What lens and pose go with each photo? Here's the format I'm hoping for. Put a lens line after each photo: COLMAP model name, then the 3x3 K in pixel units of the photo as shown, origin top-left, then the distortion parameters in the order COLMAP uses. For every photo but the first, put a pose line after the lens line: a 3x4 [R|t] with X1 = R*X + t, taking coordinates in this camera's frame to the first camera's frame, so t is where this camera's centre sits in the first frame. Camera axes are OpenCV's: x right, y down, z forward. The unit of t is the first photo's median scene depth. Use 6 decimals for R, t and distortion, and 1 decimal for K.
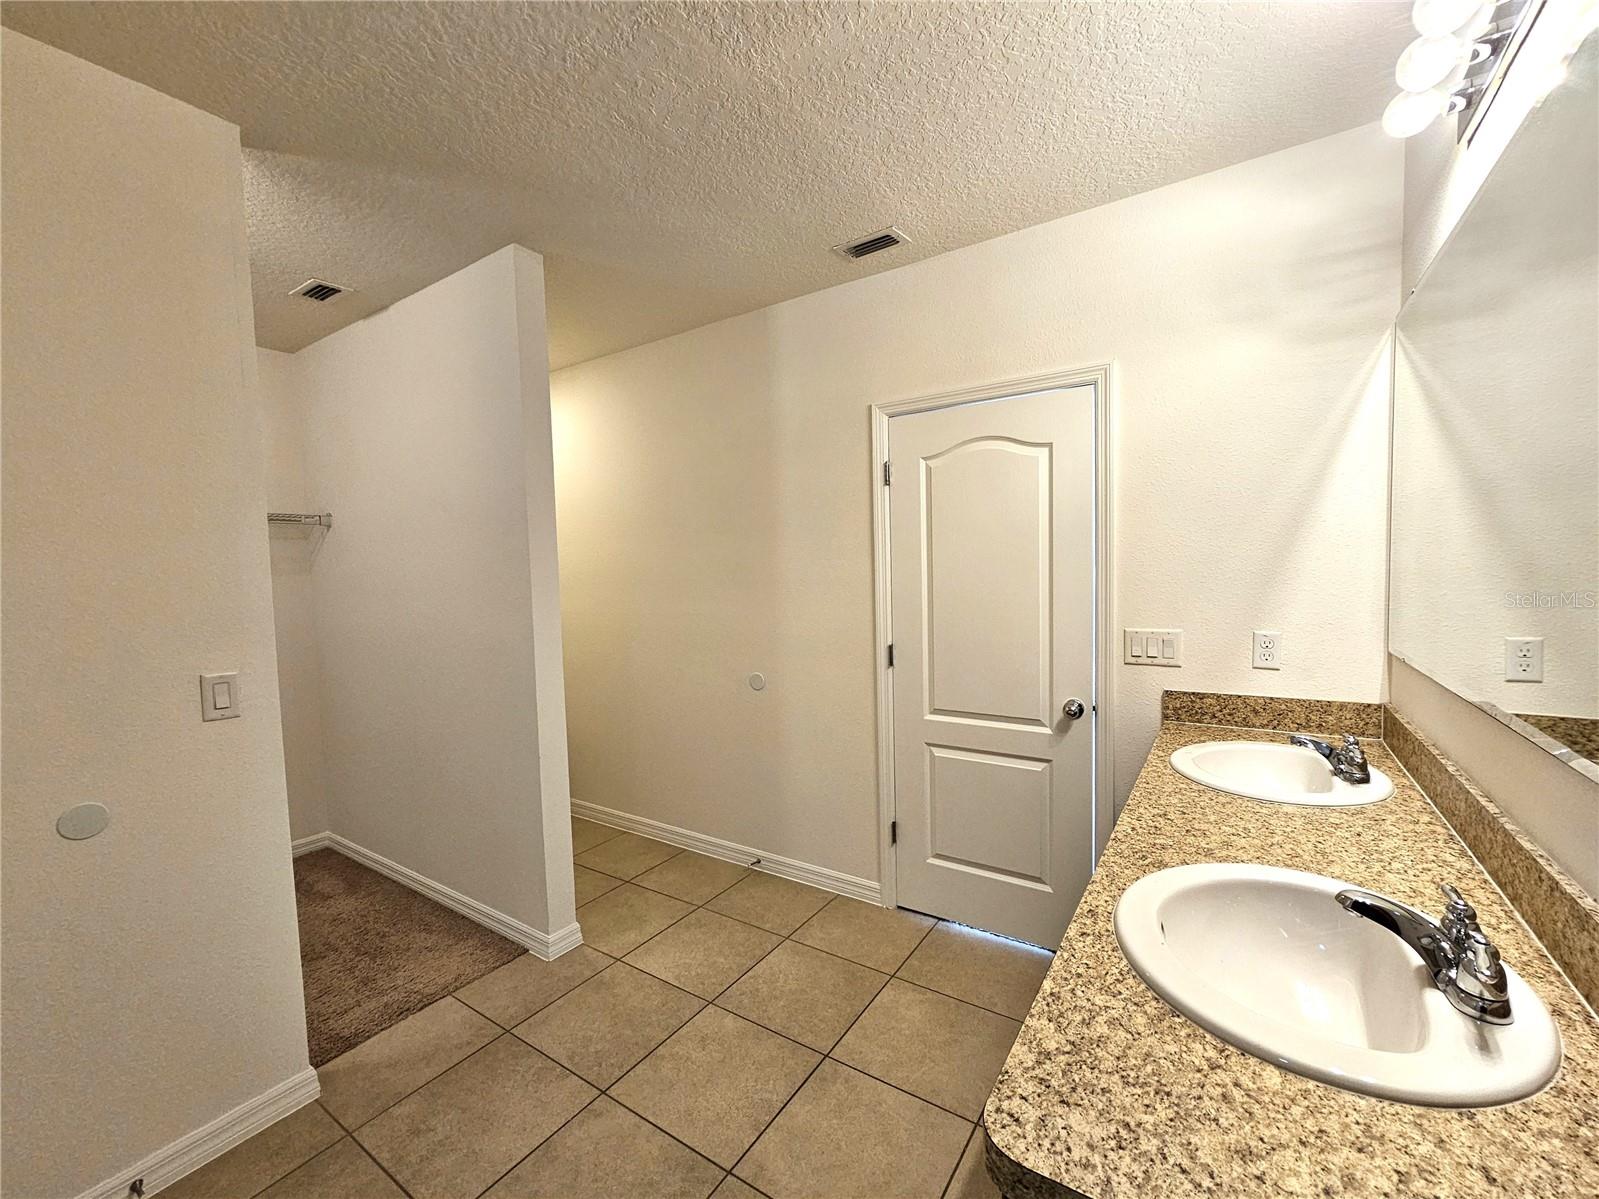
lens RADIAL K [[656.9, 0, 797.6], [0, 656.9, 606.9], [0, 0, 1]] dist [0.000916, 0.000254]
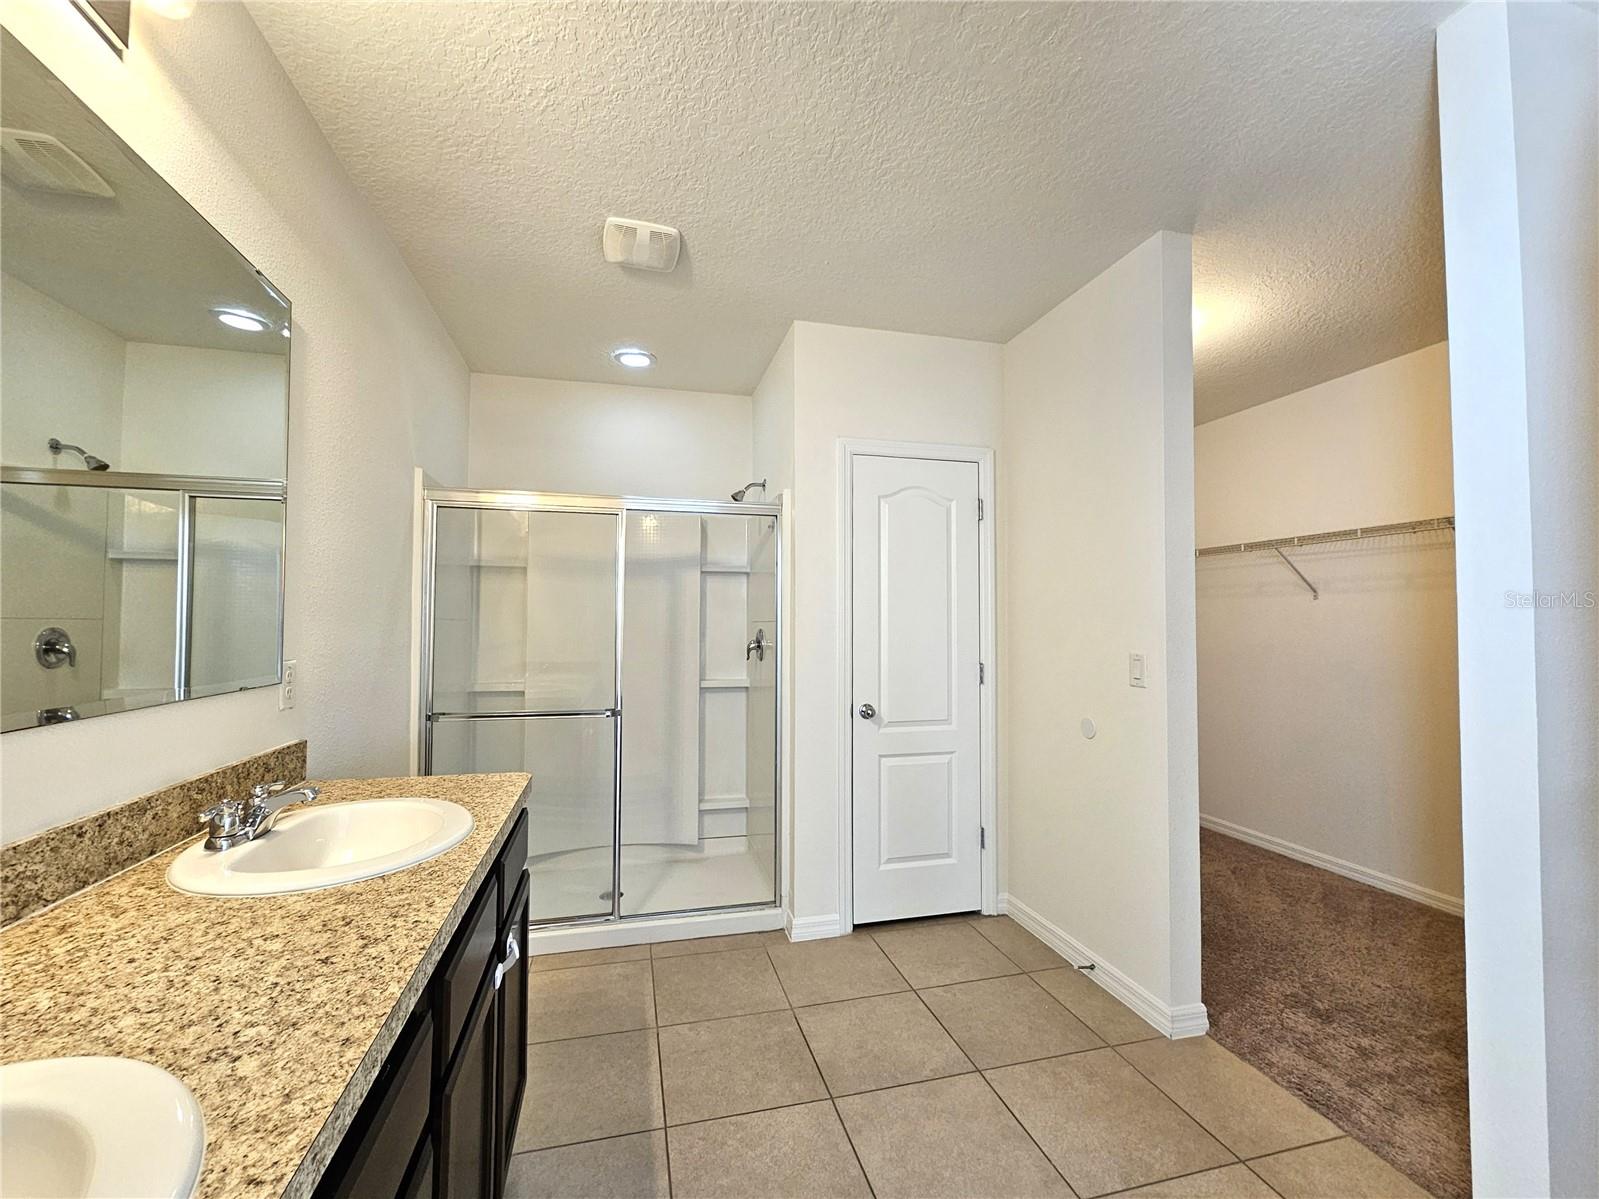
lens RADIAL K [[656.9, 0, 791.9], [0, 656.9, 597.1], [0, 0, 1]] dist [0.000916, 0.000254]
pose [[-0.664871, -0.005415, -0.746938, 0.761904], [-0.024552, 0.999592, 0.014607, -0.019470], [0.746554, 0.028051, -0.664733, 1.706843]]
